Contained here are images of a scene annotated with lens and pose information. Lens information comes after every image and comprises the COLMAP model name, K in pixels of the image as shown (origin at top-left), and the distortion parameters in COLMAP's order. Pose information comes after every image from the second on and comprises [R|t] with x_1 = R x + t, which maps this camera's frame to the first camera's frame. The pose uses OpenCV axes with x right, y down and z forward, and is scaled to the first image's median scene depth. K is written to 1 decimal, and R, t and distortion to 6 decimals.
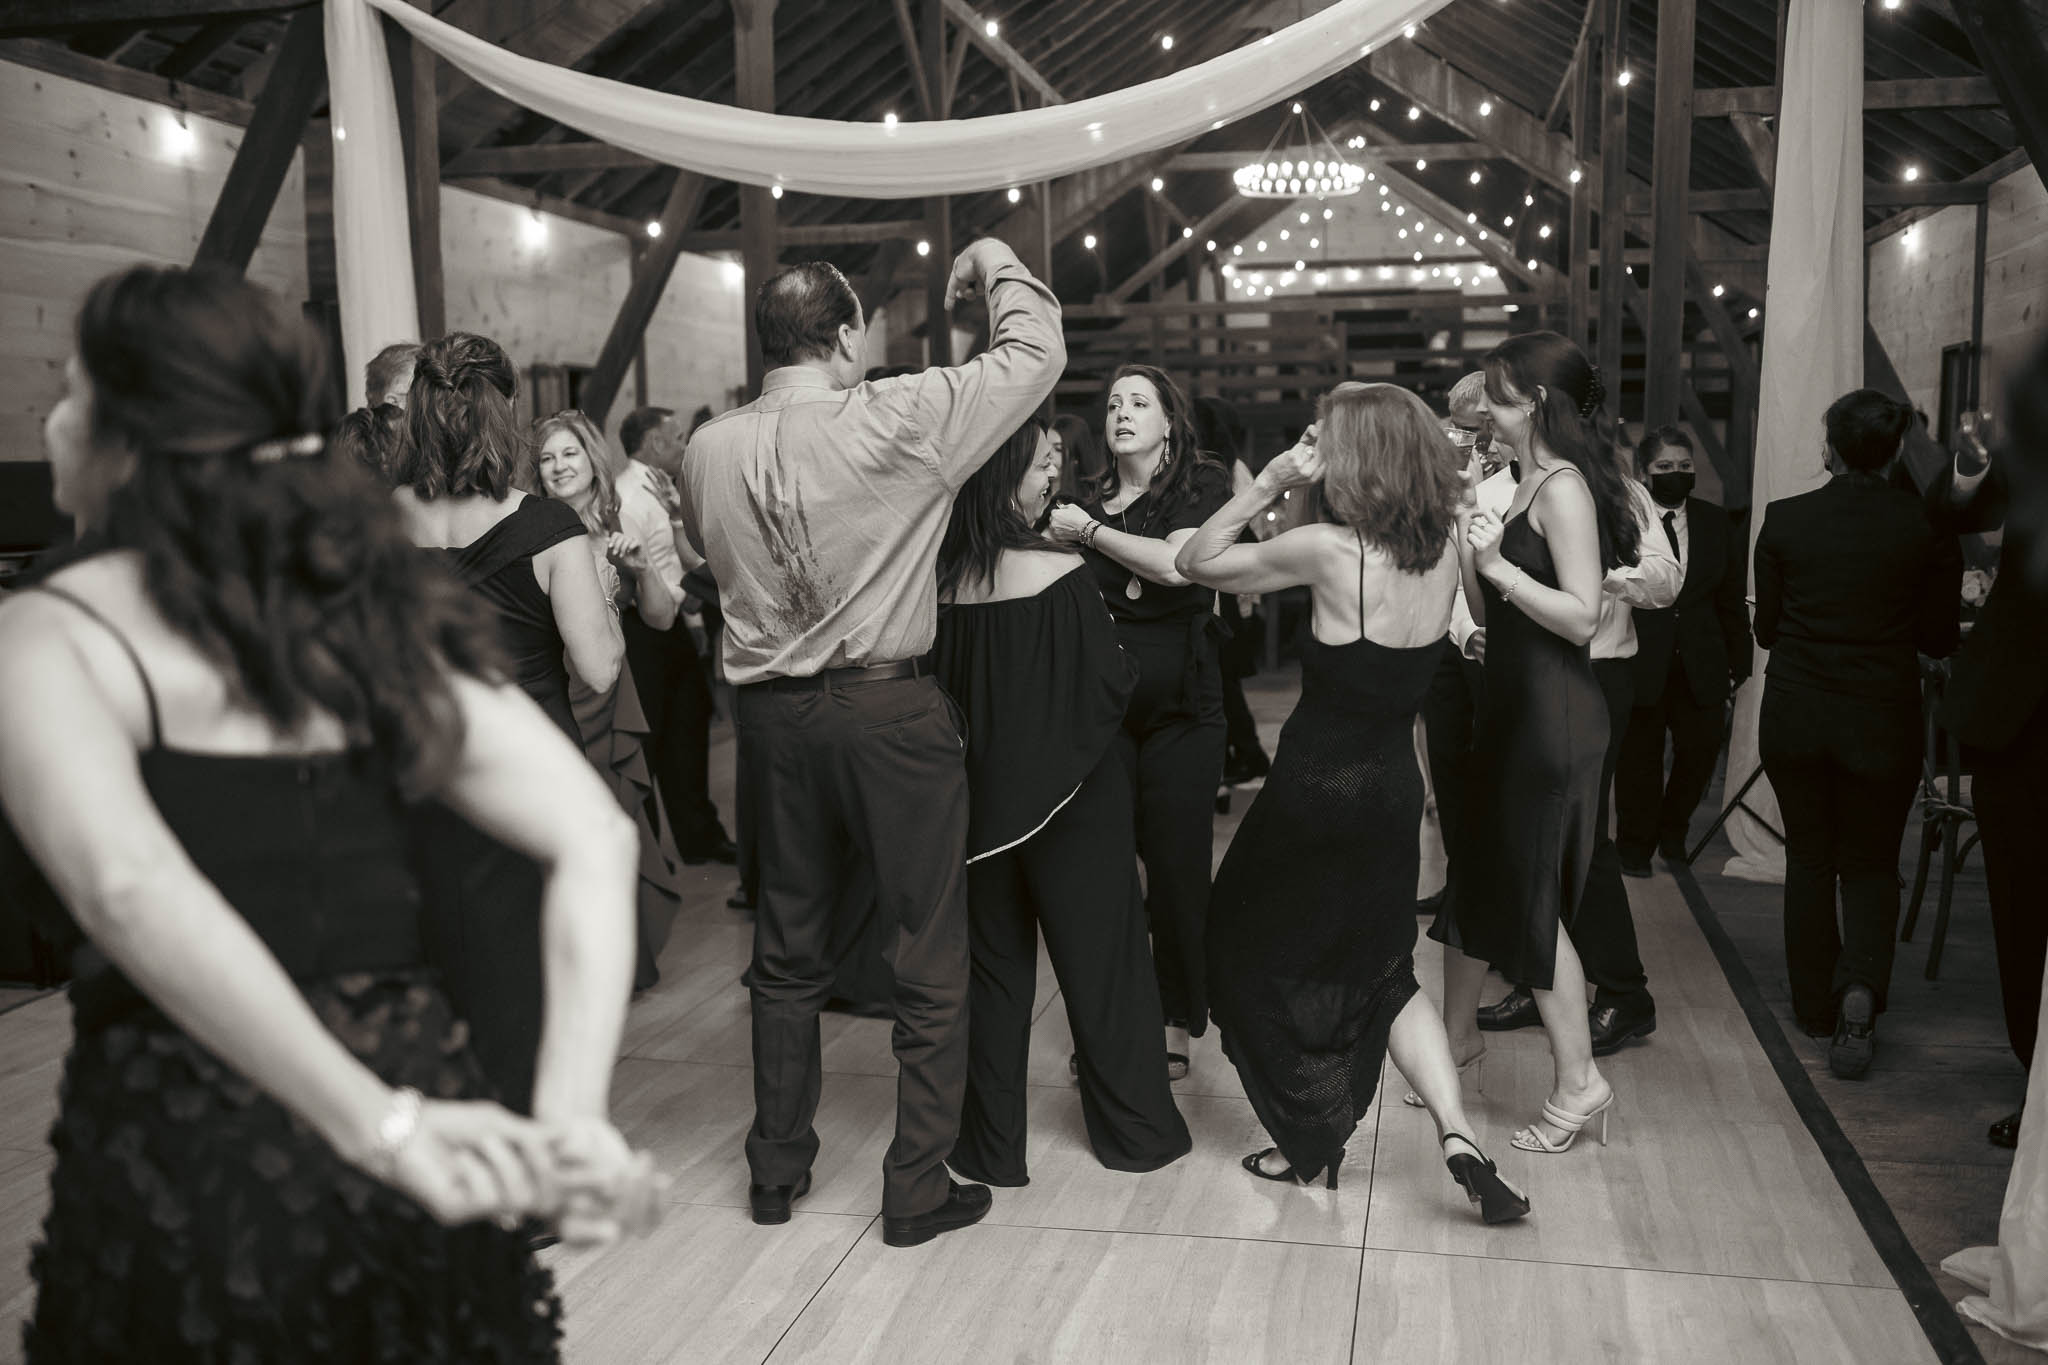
lens RADIAL K [[1958.0, 0, 1015.9], [0, 1958.0, 685.3], [0, 0, 1]] dist [-0.059055, 0.085864]
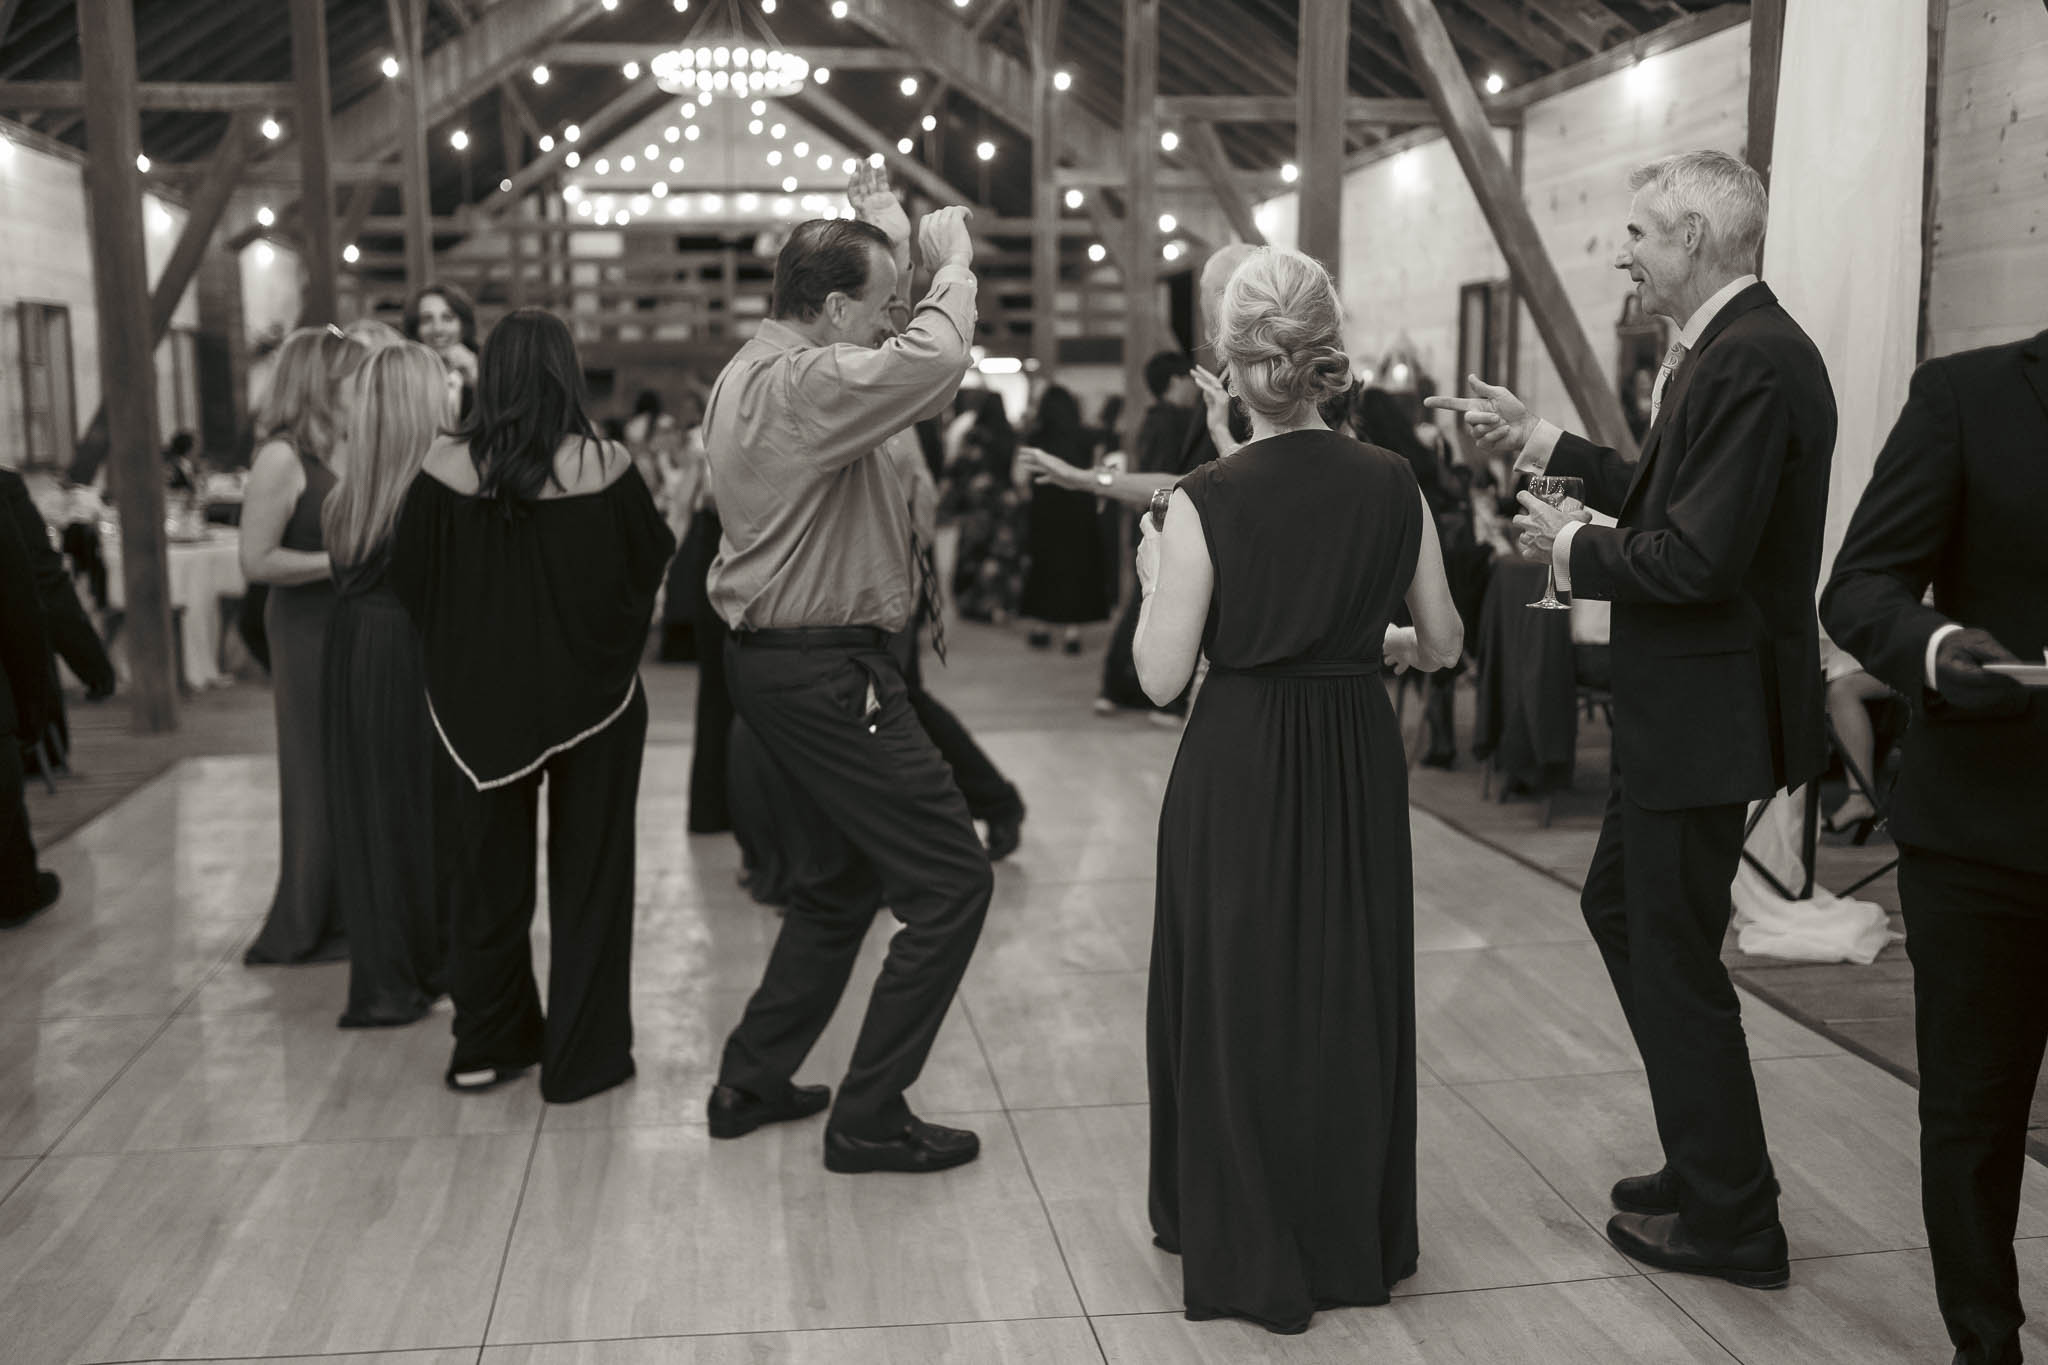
lens RADIAL K [[2011.5, 0, 1014.4], [0, 2011.5, 687.7], [0, 0, 1]] dist [-0.069429, 0.115306]
pose [[0.936949, -0.040872, 0.347069, -0.055911], [0.033333, 0.999061, 0.027668, -0.011954], [-0.347874, -0.014354, 0.937431, 0.145340]]
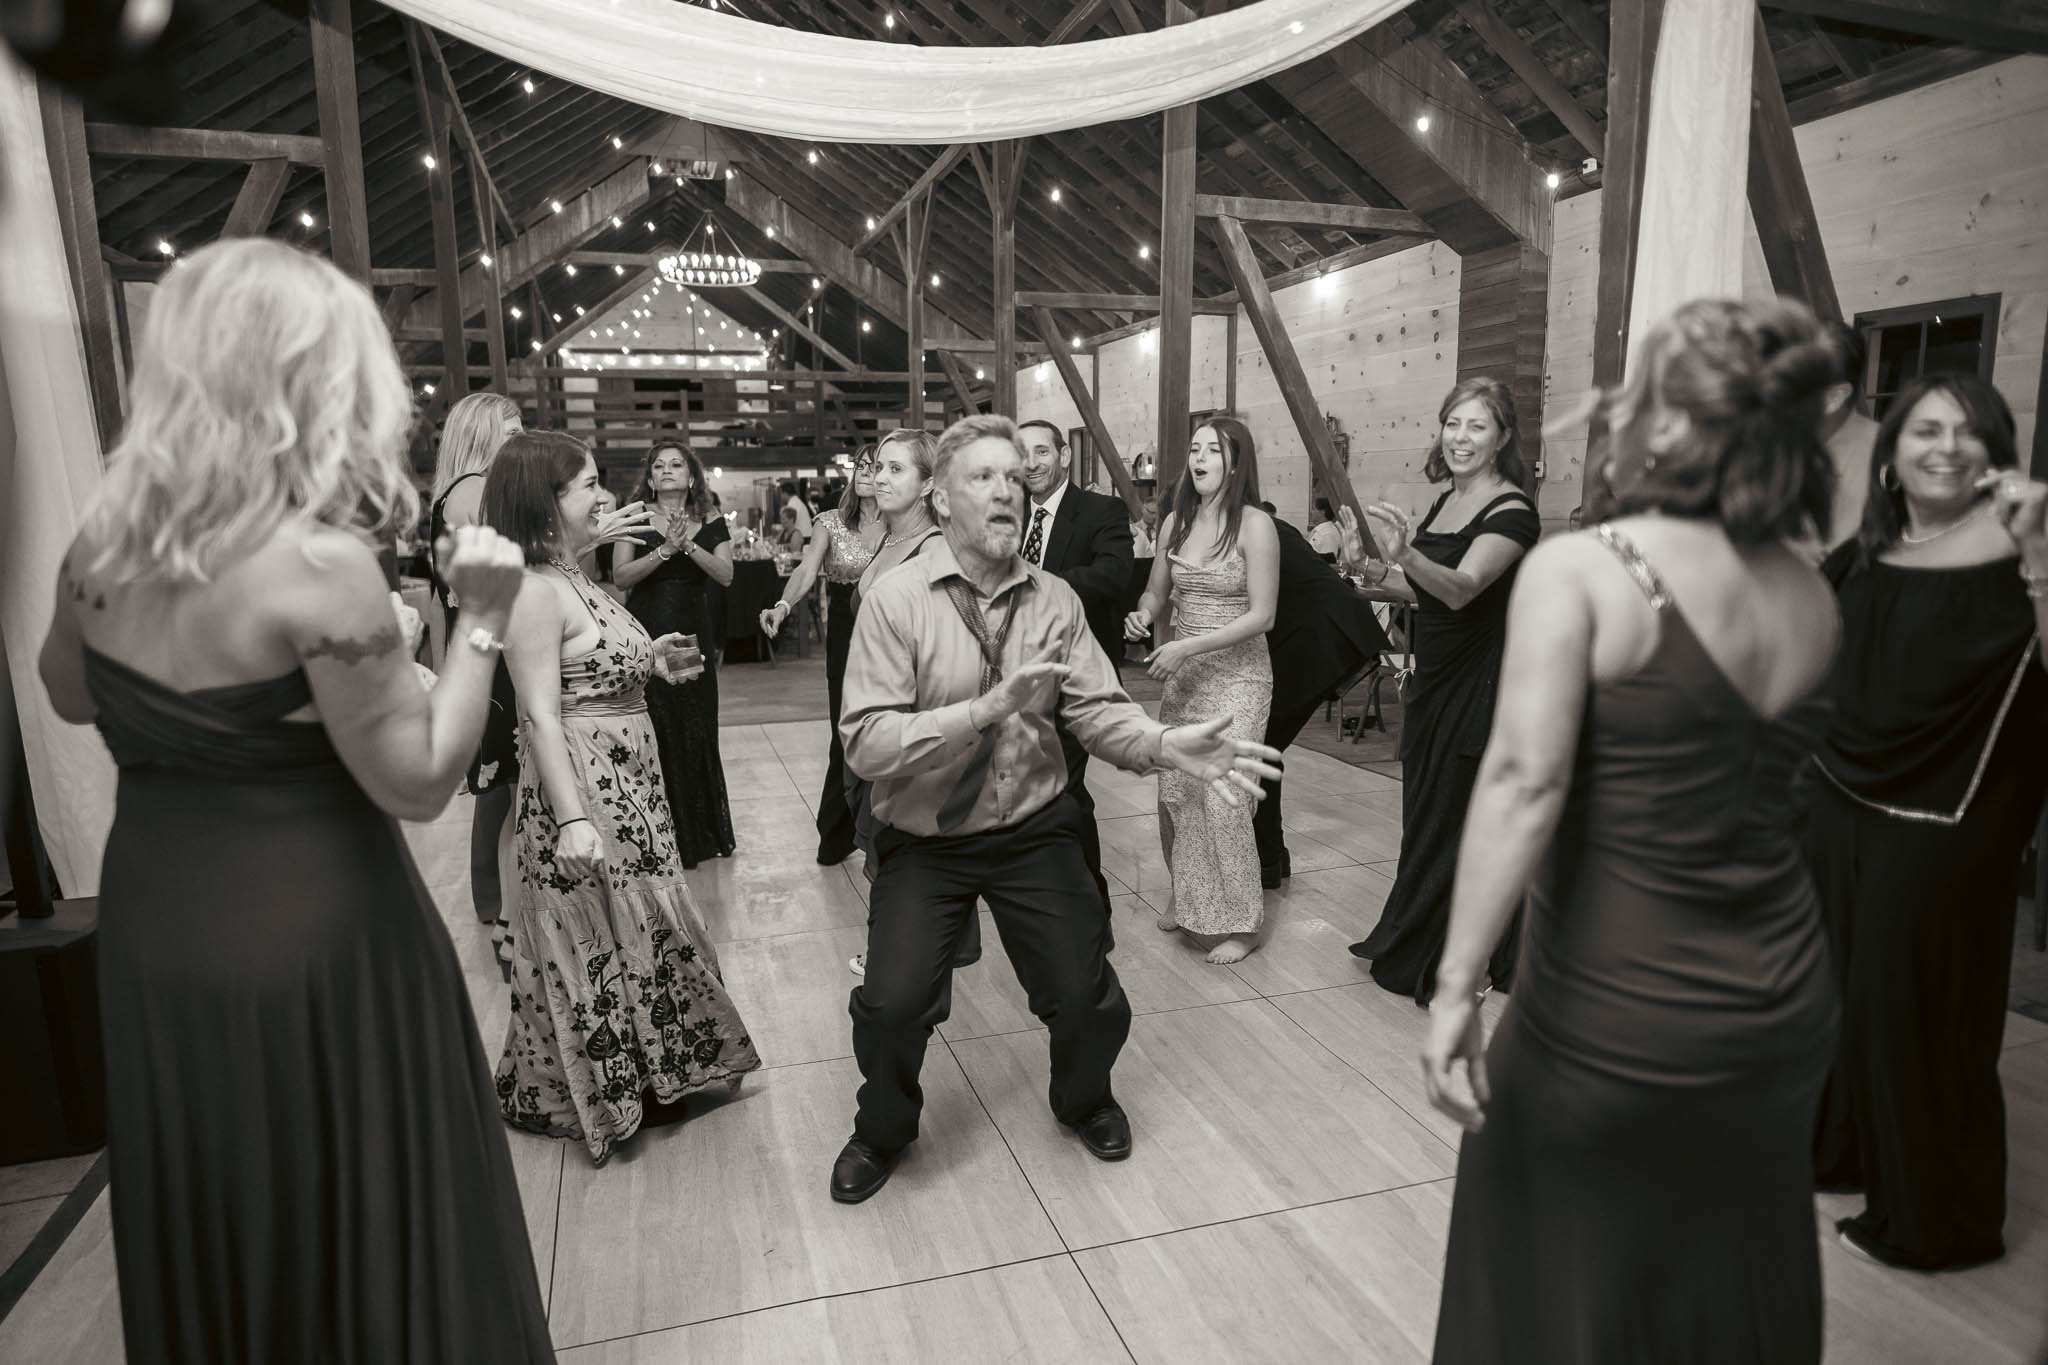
lens RADIAL K [[1215.5, 0, 1009.9], [0, 1215.5, 687.1], [0, 0, 1]] dist [-0.023082, 0.000200]
pose [[0.868728, -0.075469, 0.489507, -0.103360], [0.054823, 0.996902, 0.056401, -0.019518], [-0.492246, -0.022161, 0.870174, 0.209979]]
